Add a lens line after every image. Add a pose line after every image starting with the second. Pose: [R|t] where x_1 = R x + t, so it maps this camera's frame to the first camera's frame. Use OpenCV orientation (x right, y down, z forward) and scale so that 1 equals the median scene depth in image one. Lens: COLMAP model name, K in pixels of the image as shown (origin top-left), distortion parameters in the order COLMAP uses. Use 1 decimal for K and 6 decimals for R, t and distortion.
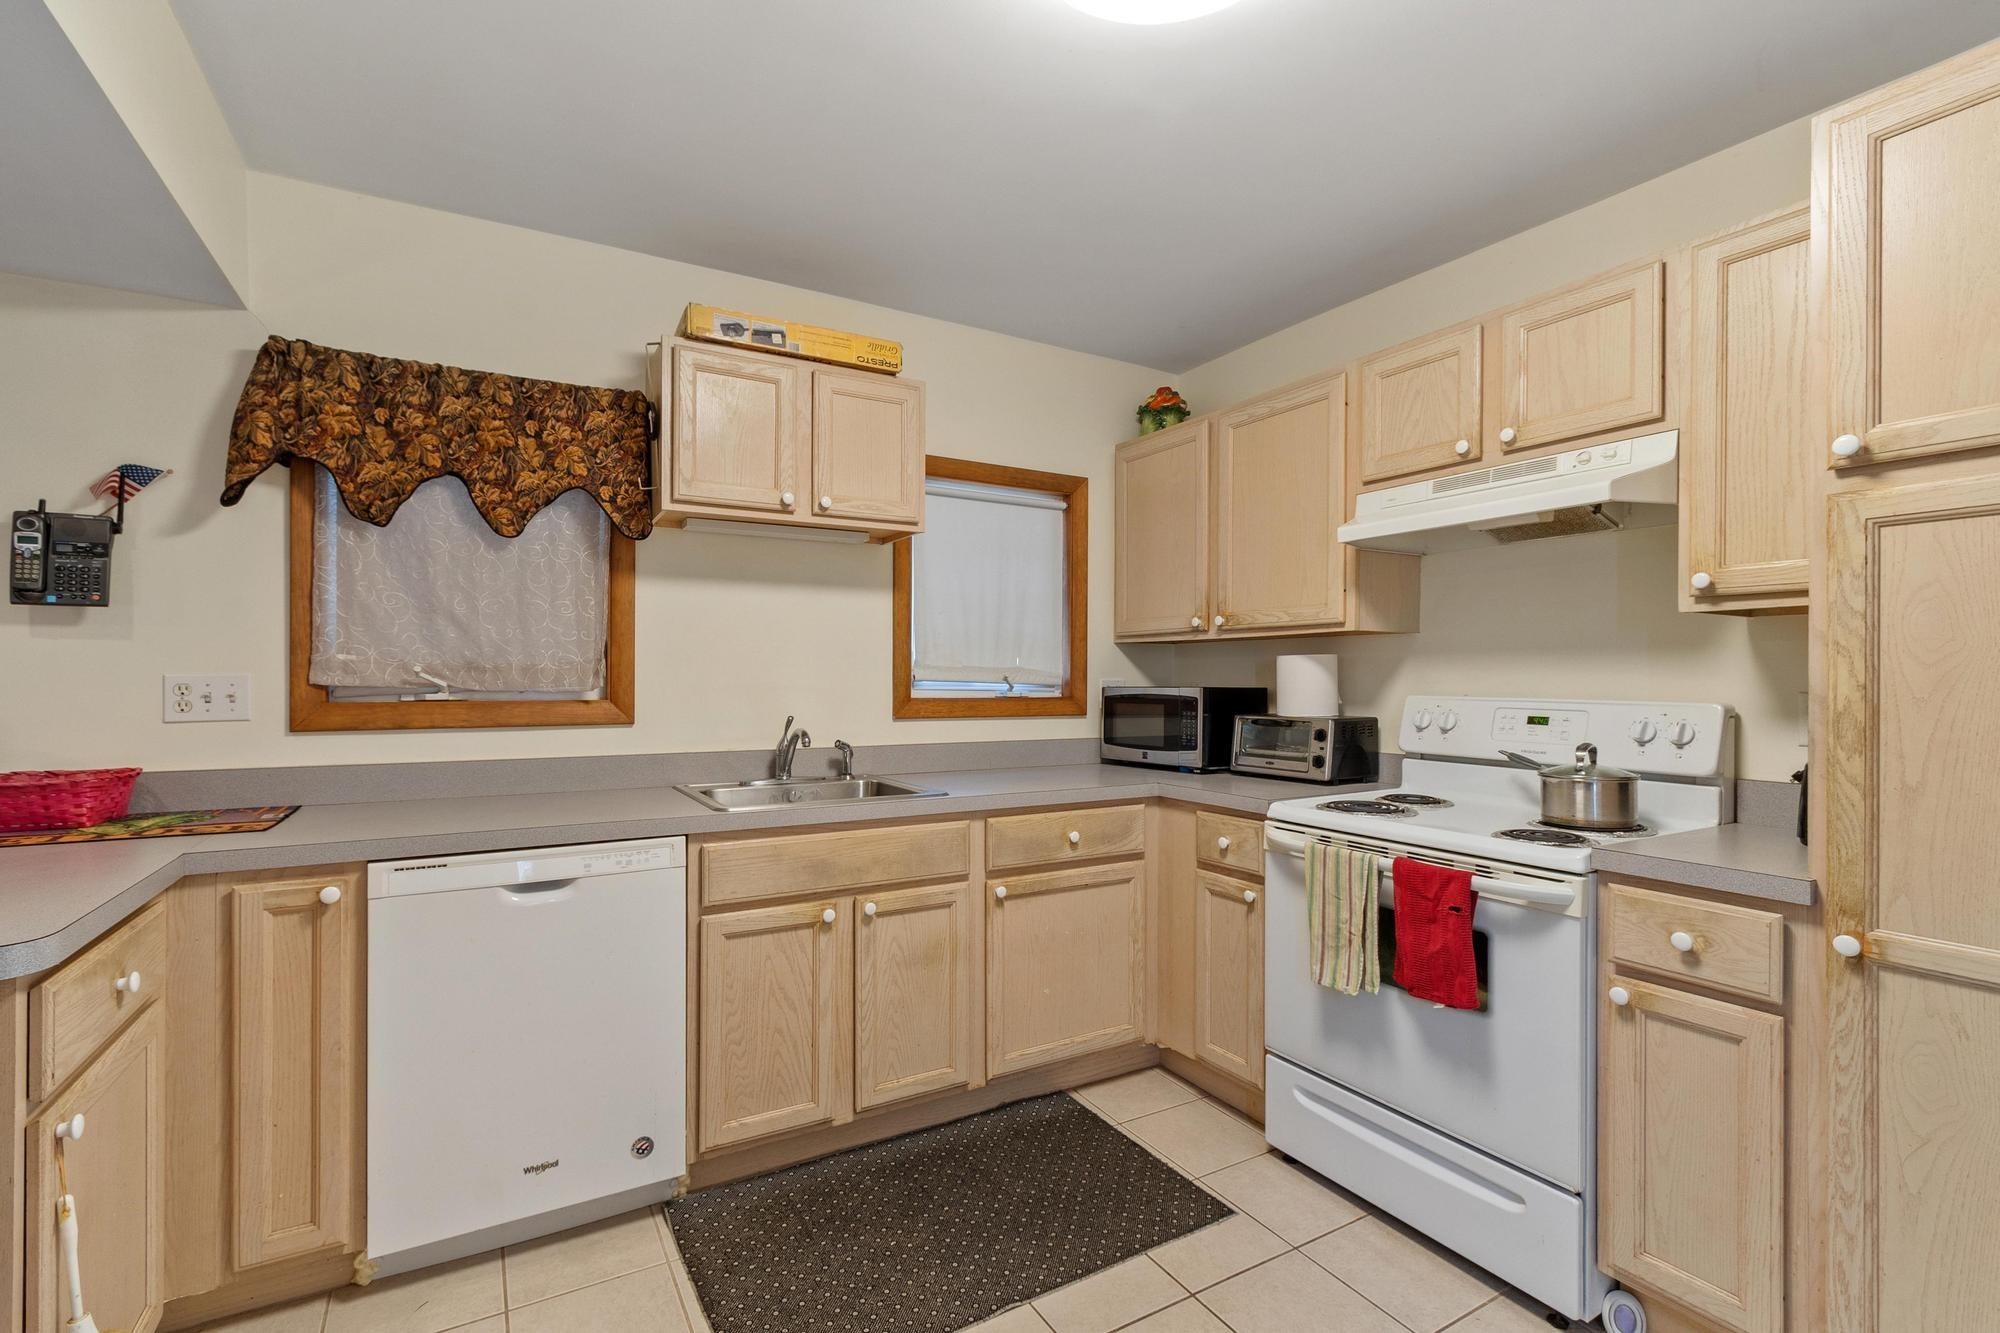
lens RADIAL K [[865.5, 0, 986.2], [0, 865.5, 678.8], [0, 0, 1]] dist [0.000388, -0.000227]
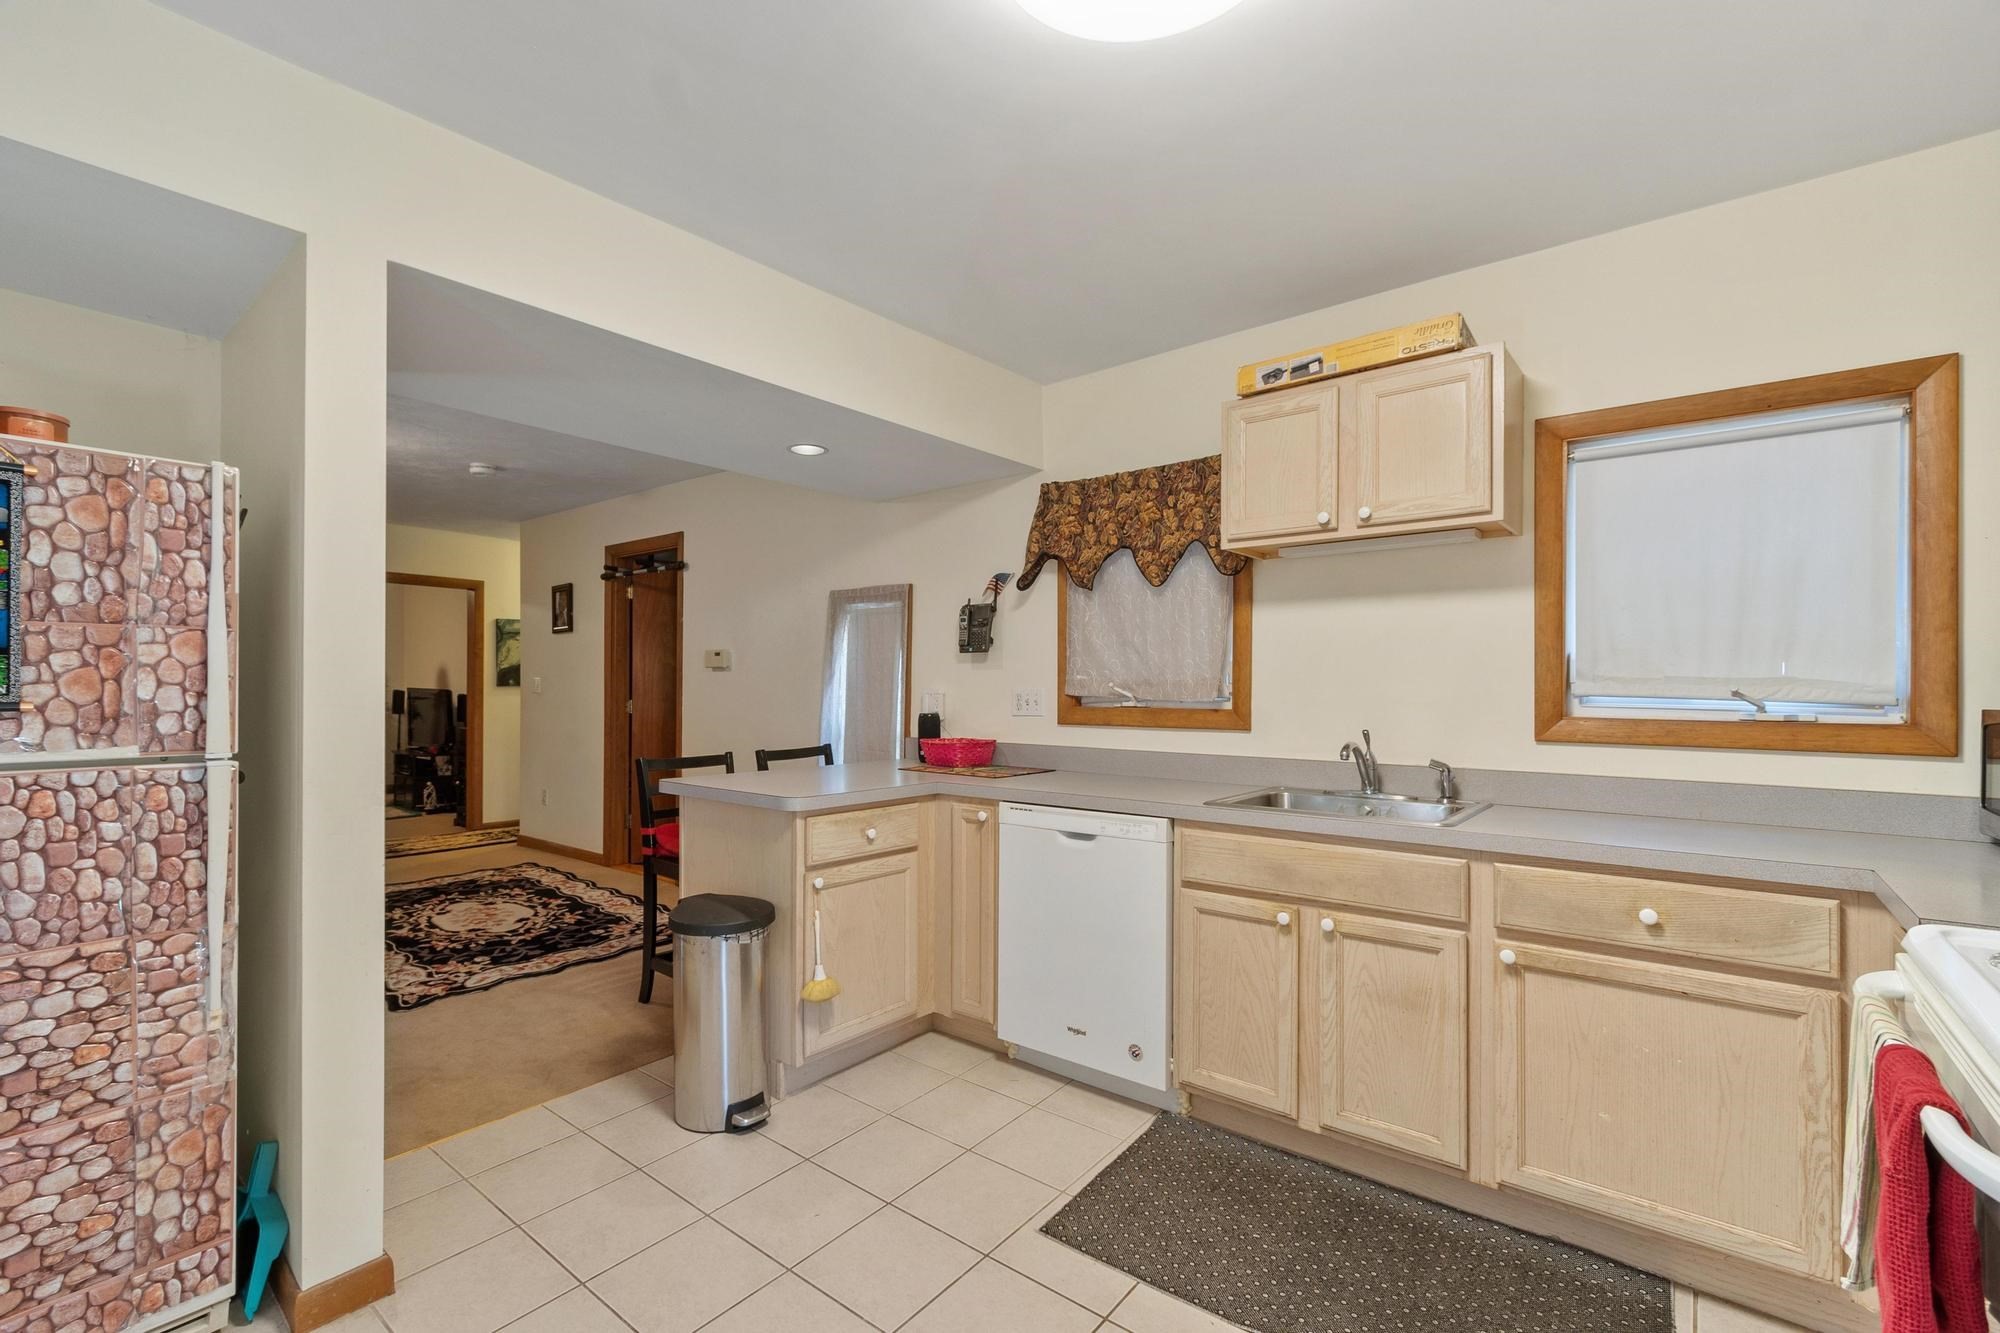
lens RADIAL K [[880.5, 0, 997.5], [0, 880.5, 687.3], [0, 0, 1]] dist [0.000559, -0.000233]
pose [[0.376135, -0.002397, -0.926562, 0.628233], [-0.003574, 0.999985, -0.004038, -0.000415], [0.926558, 0.004830, 0.376121, 0.258099]]
